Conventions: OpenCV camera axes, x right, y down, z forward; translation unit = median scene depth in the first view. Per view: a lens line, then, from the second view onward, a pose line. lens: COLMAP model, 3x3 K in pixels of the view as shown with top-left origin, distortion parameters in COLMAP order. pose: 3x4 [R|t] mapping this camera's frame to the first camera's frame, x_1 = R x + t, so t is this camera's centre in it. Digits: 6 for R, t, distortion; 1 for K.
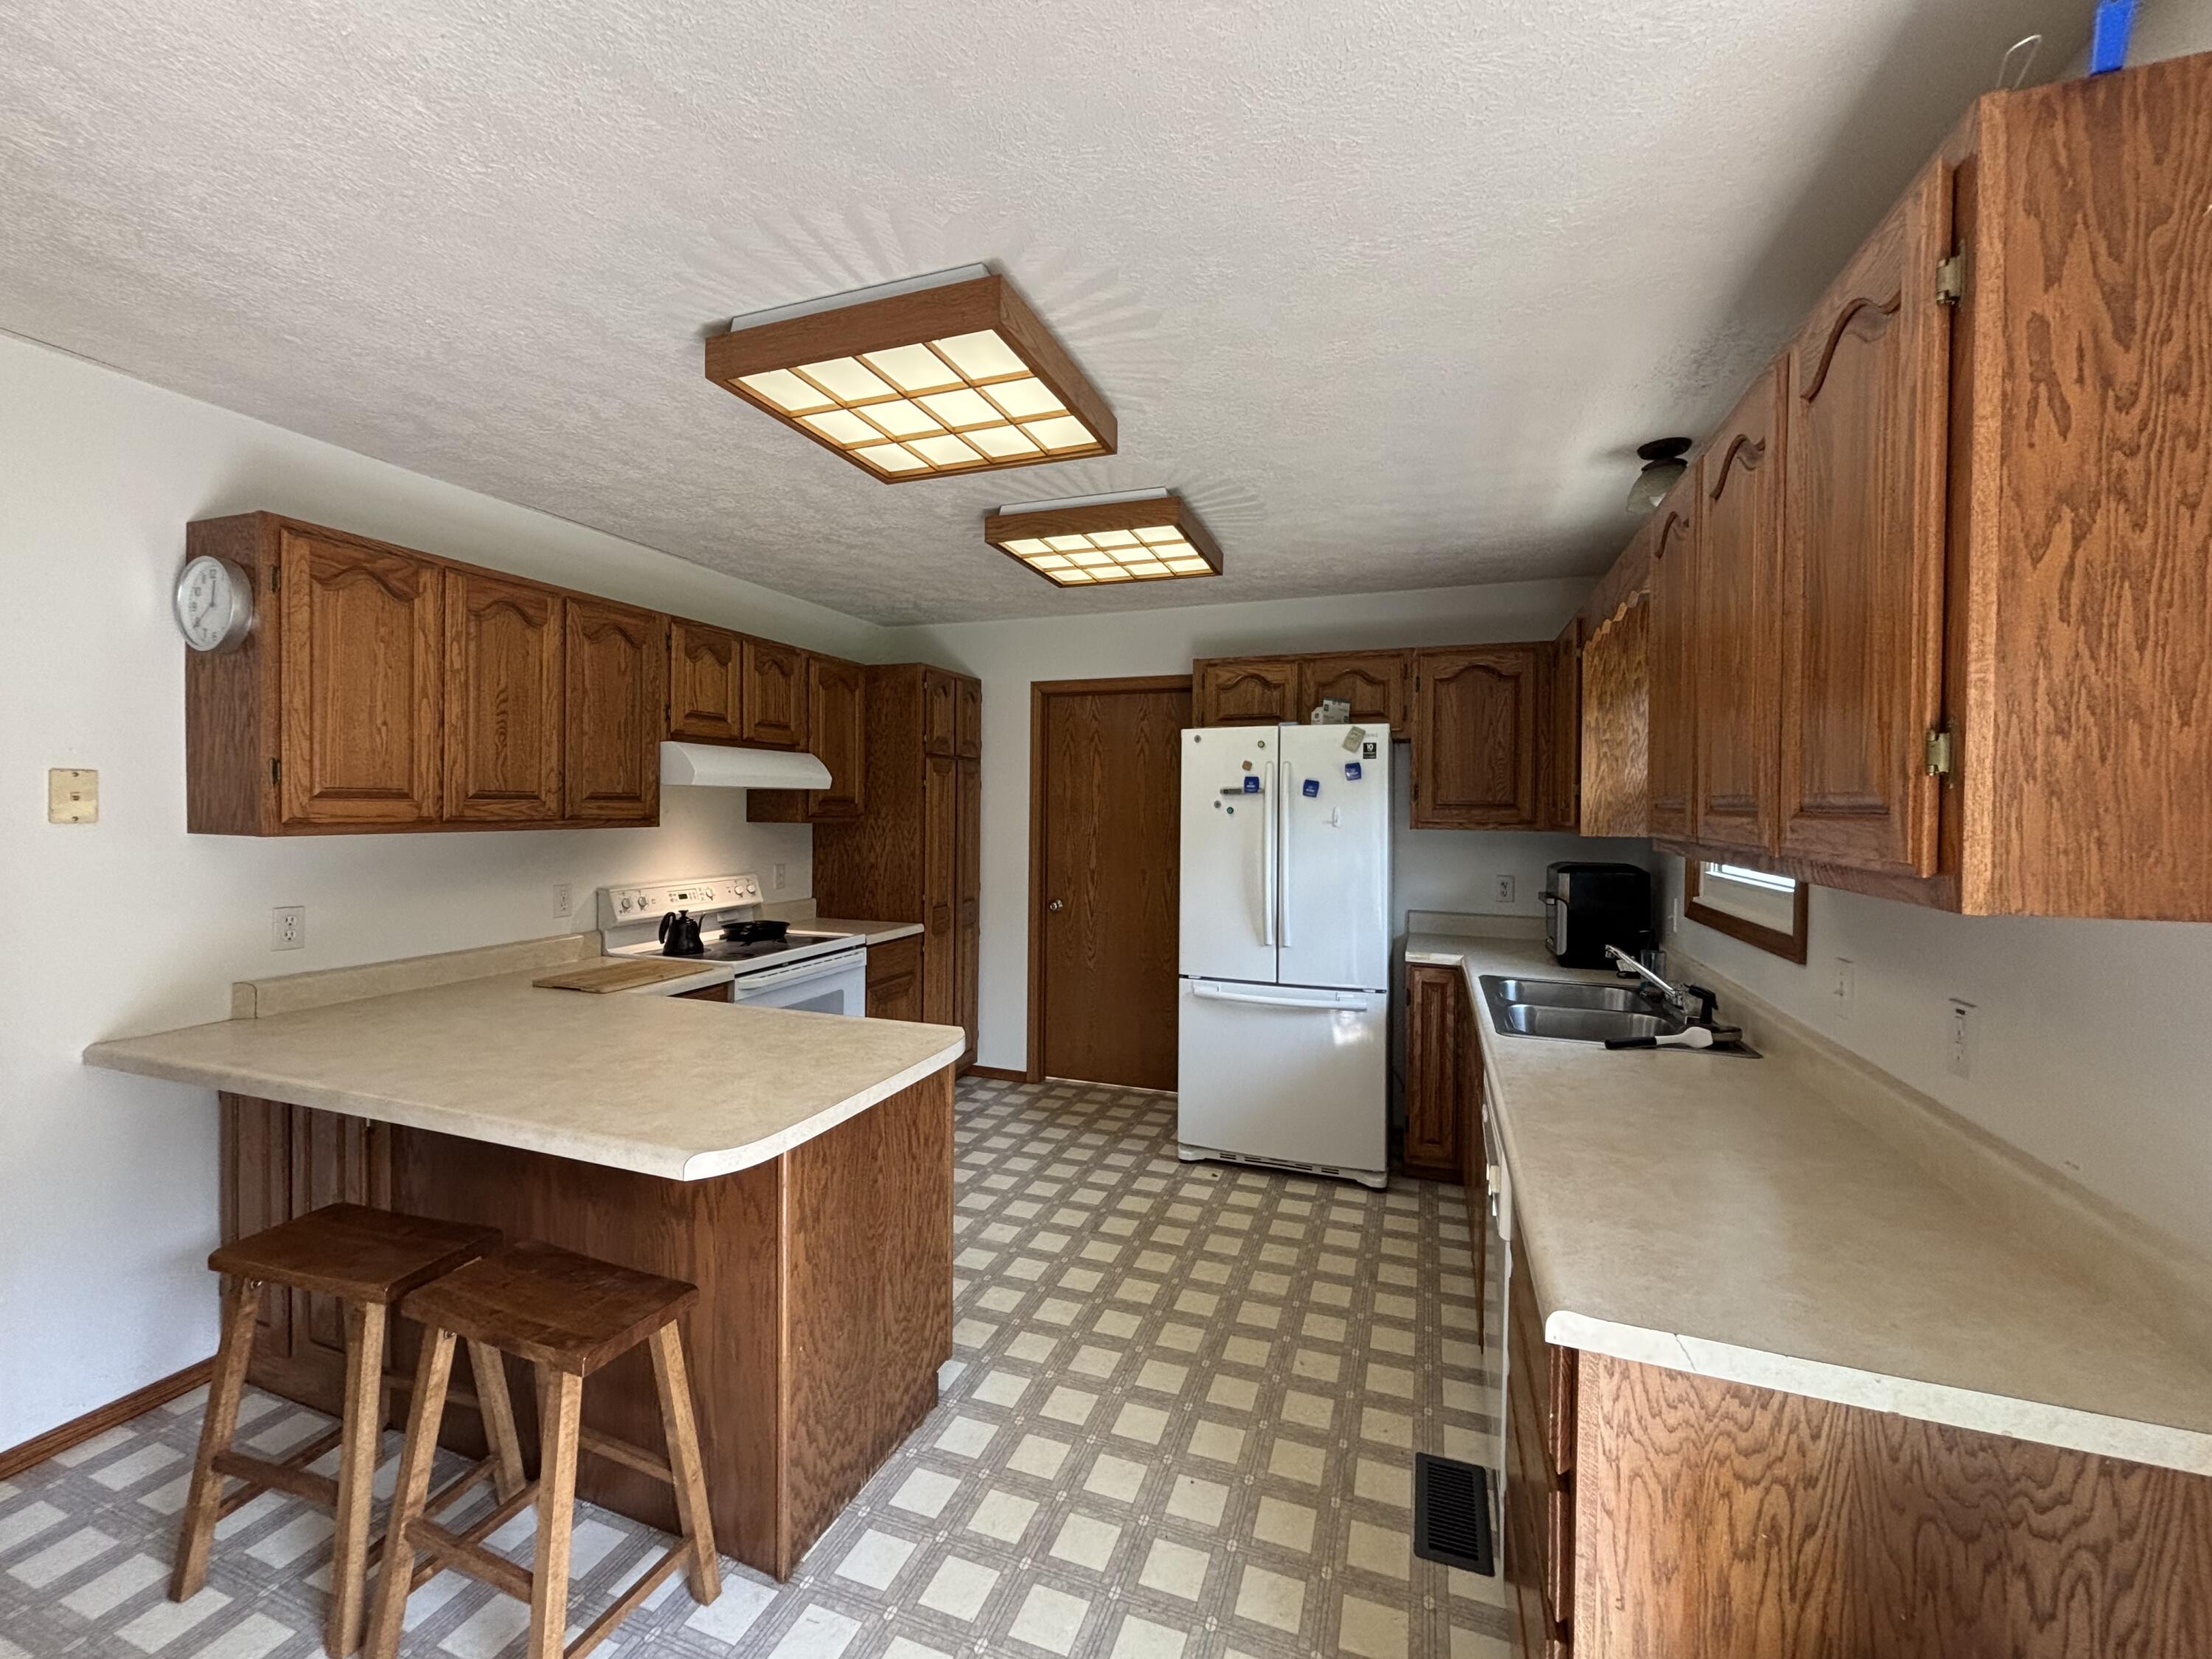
lens RADIAL K [[897.0, 0, 1096.6], [0, 897.0, 814.5], [0, 0, 1]] dist [-0.002178, -0.001093]
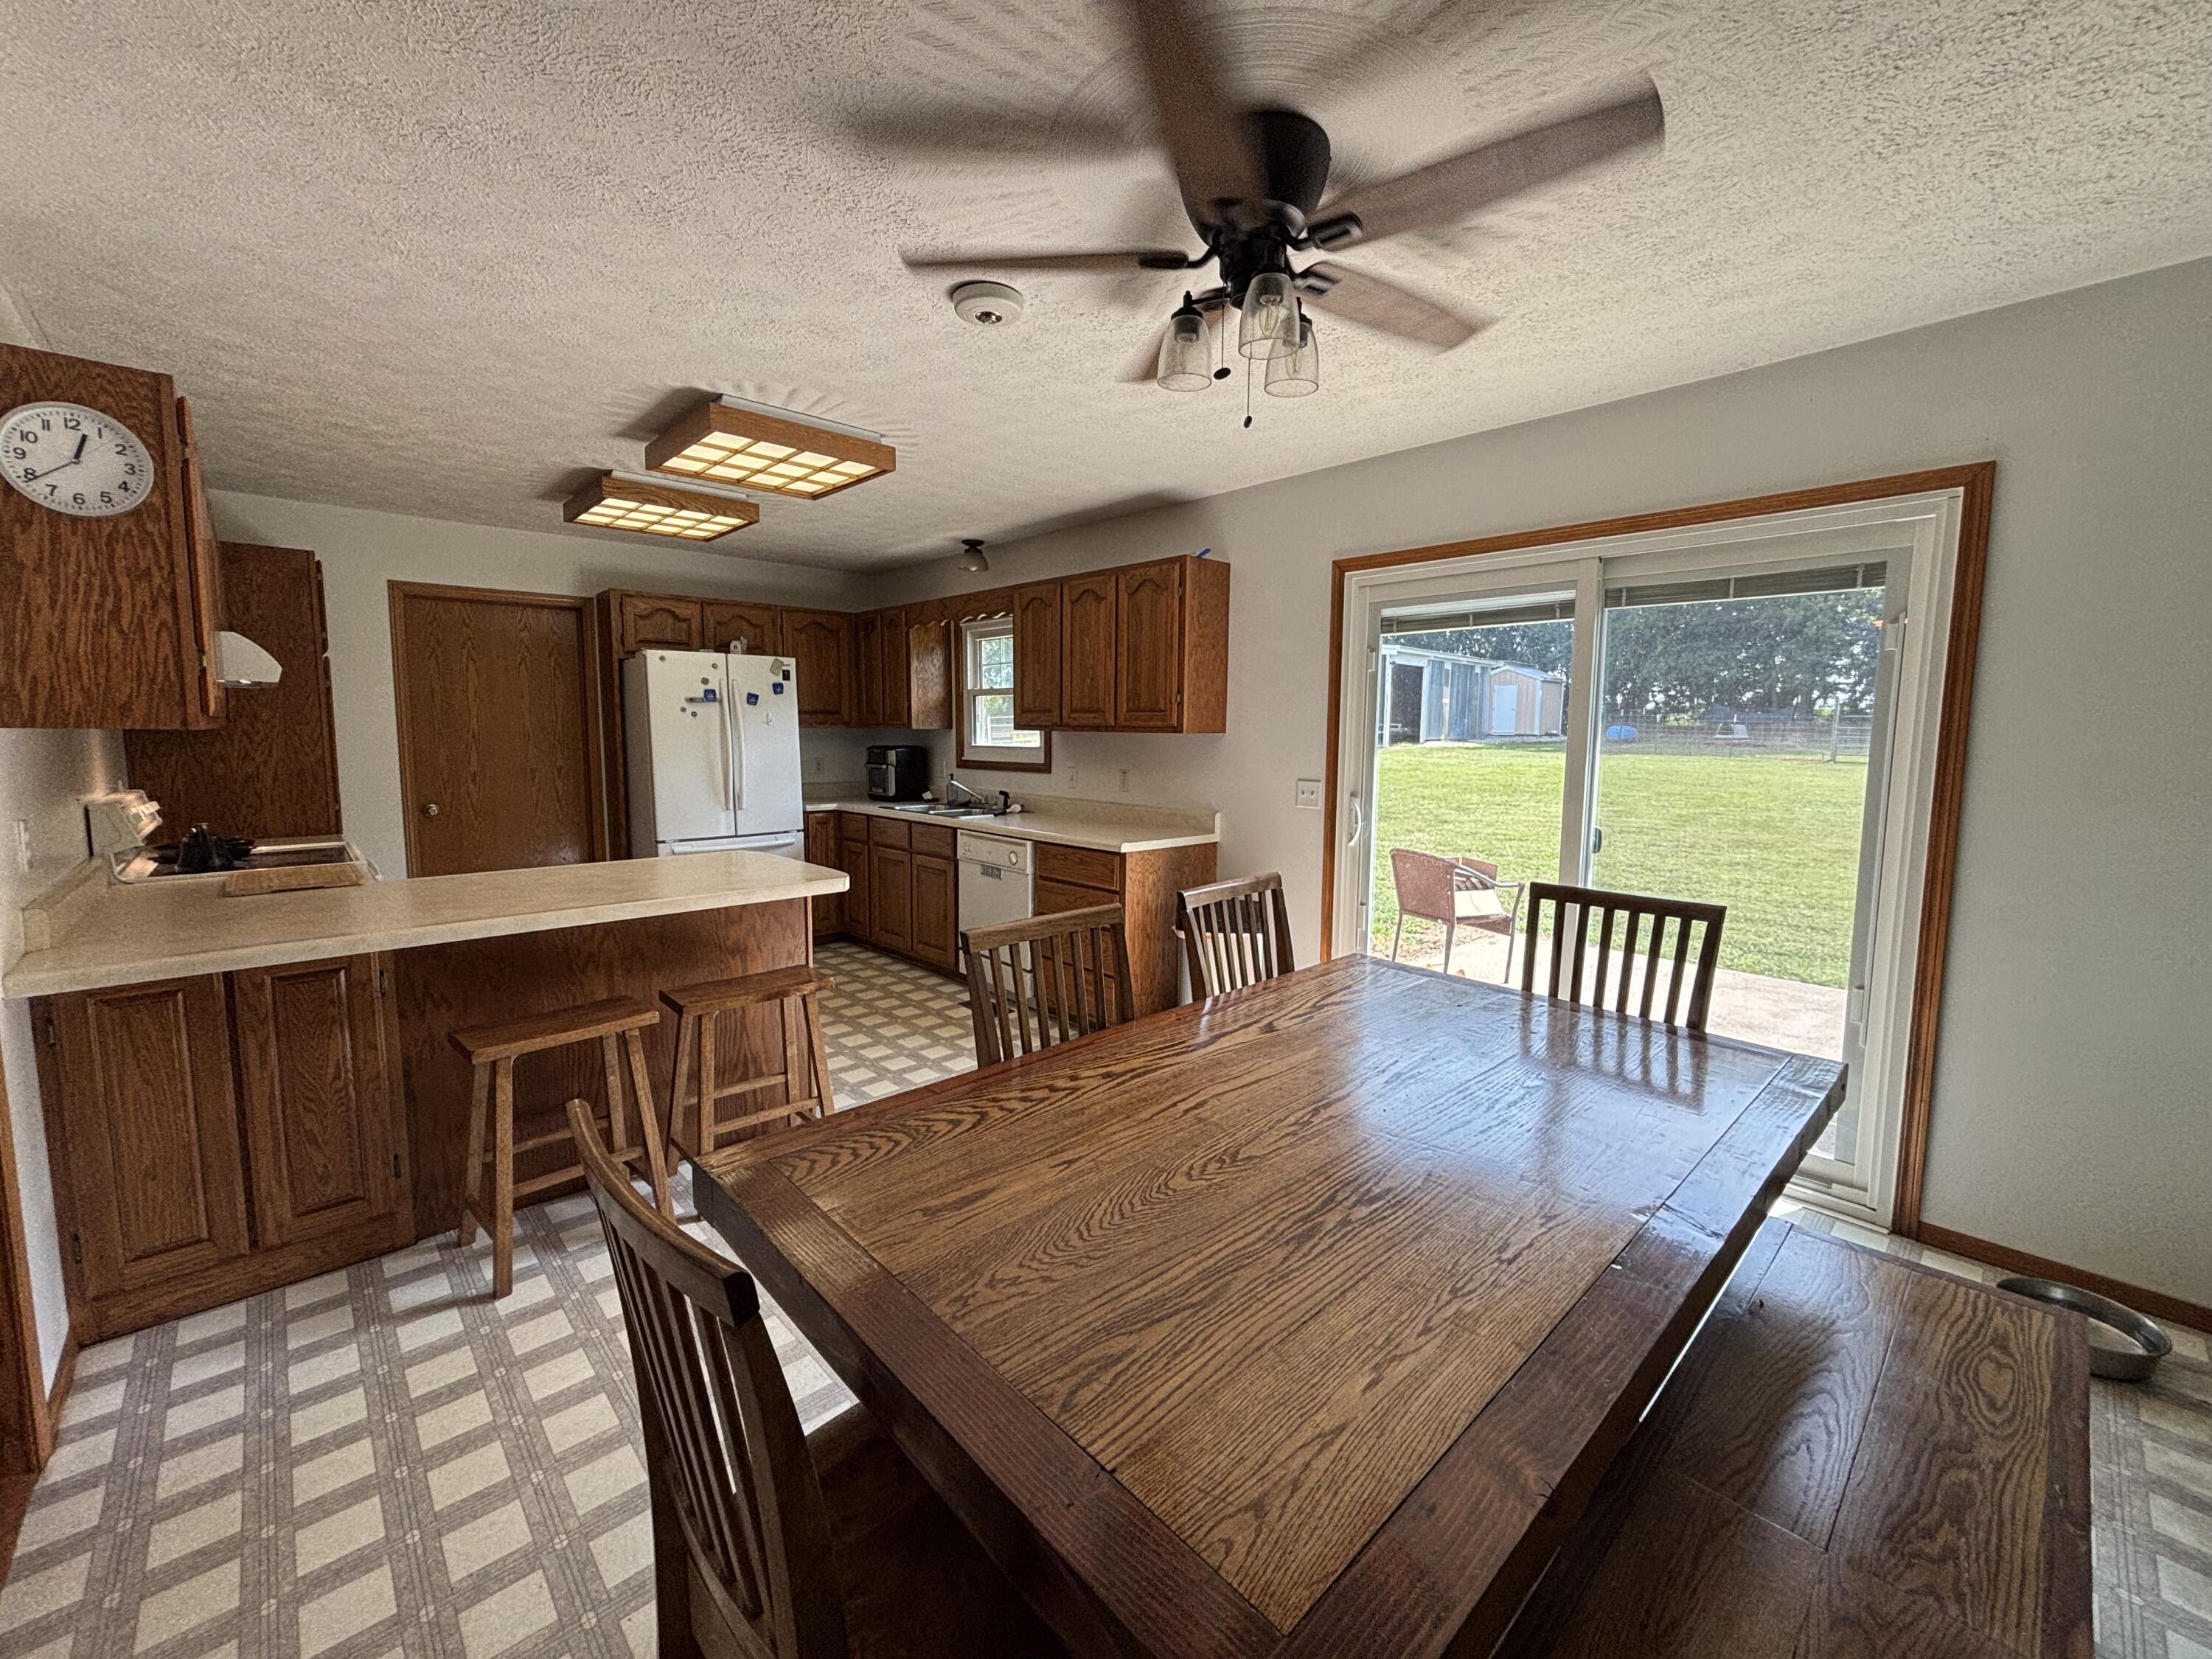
lens RADIAL K [[897.0, 0, 1114.0], [0, 897.0, 827.1], [0, 0, 1]] dist [-0.002178, -0.001093]
pose [[0.441370, -0.106250, 0.891013, -0.802202], [0.006743, 0.993330, 0.115111, 0.013458], [-0.897300, -0.044798, 0.439142, -0.174714]]
